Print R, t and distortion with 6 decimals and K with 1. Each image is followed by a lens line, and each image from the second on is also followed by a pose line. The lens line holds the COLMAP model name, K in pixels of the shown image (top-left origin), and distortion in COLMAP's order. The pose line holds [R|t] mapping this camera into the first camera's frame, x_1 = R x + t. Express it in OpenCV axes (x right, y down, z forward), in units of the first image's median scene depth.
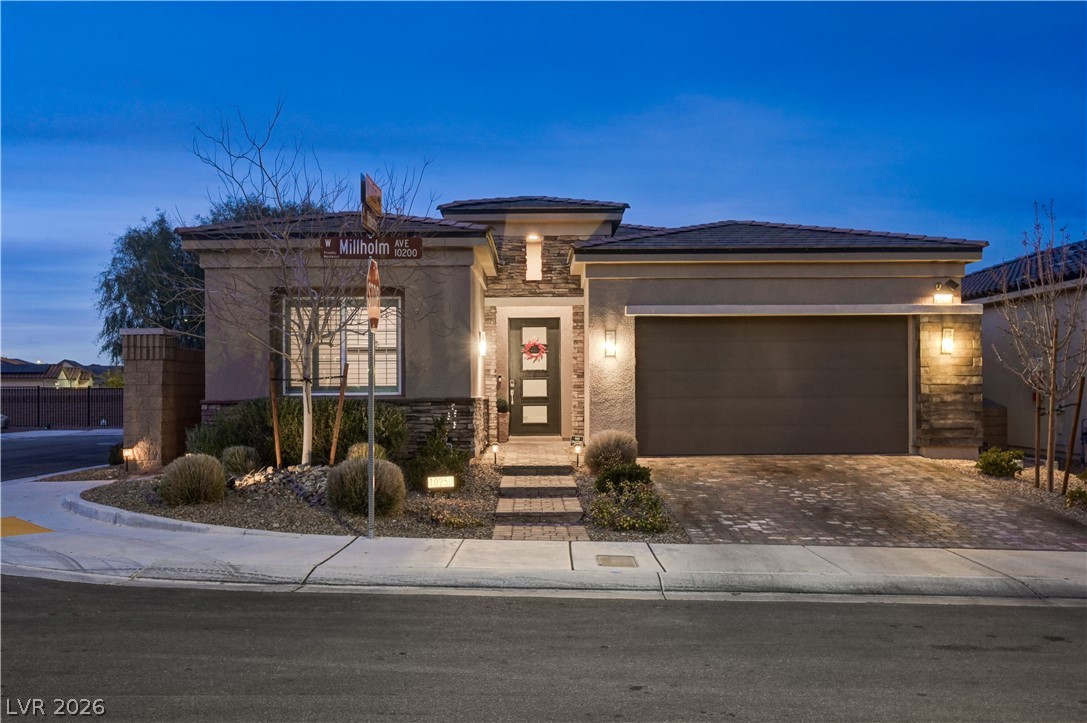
lens RADIAL K [[943.4, 0, 538.8], [0, 943.4, 379.8], [0, 0, 1]] dist [0.000910, -0.003246]
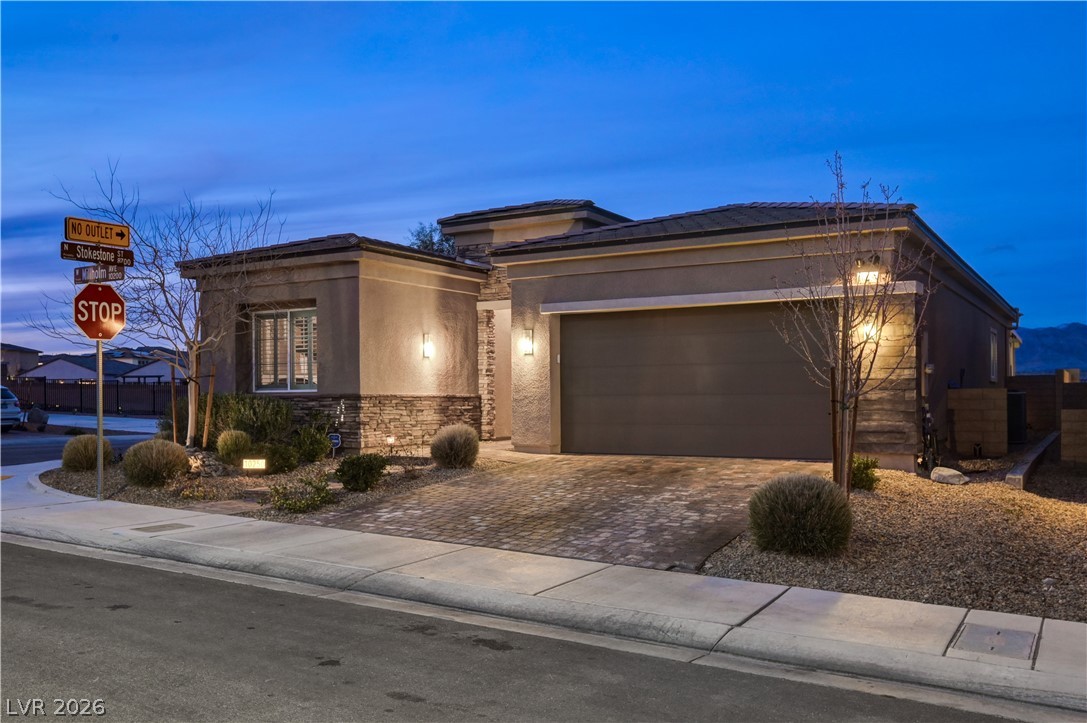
lens RADIAL K [[943.4, 0, 538.8], [0, 943.4, 379.8], [0, 0, 1]] dist [0.000910, -0.003246]
pose [[0.857427, -0.007900, -0.514544, 0.610645], [0.005154, 0.999964, -0.006764, 0.009655], [0.514579, 0.003148, 0.857437, 0.130116]]
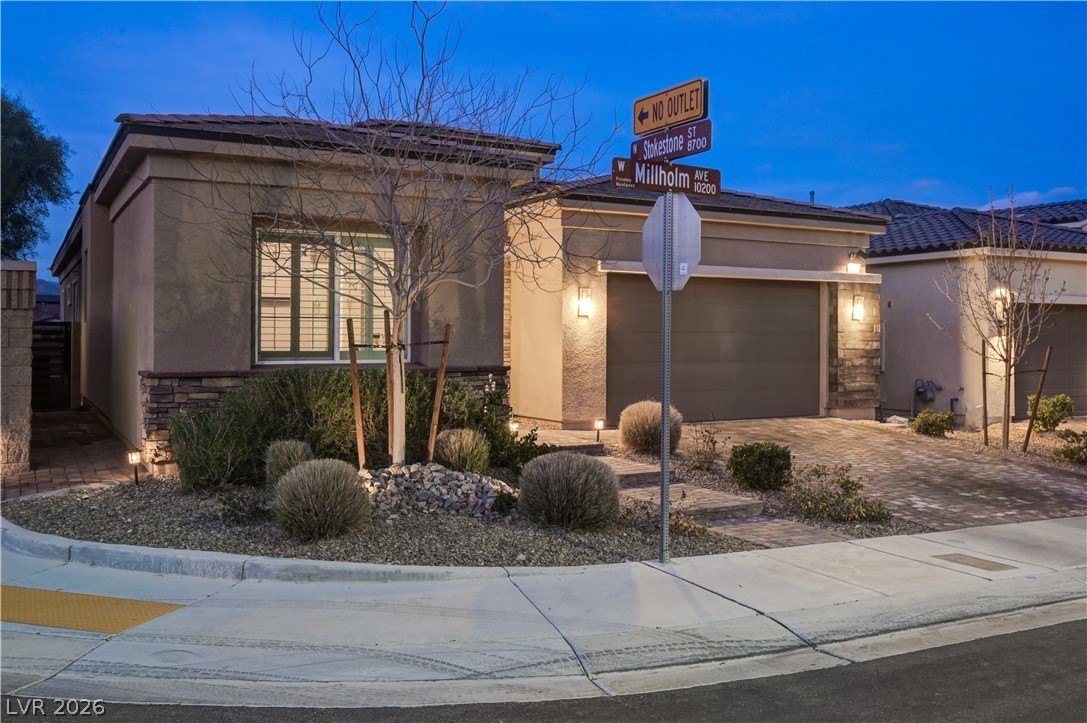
lens RADIAL K [[956.5, 0, 545.1], [0, 956.5, 337.4], [0, 0, 1]] dist [-0.002285, -0.000649]
pose [[0.875013, 0.008628, 0.484023, -0.389581], [-0.012816, 0.999904, 0.005345, -0.009405], [-0.483930, -0.010880, 0.875039, 0.232612]]
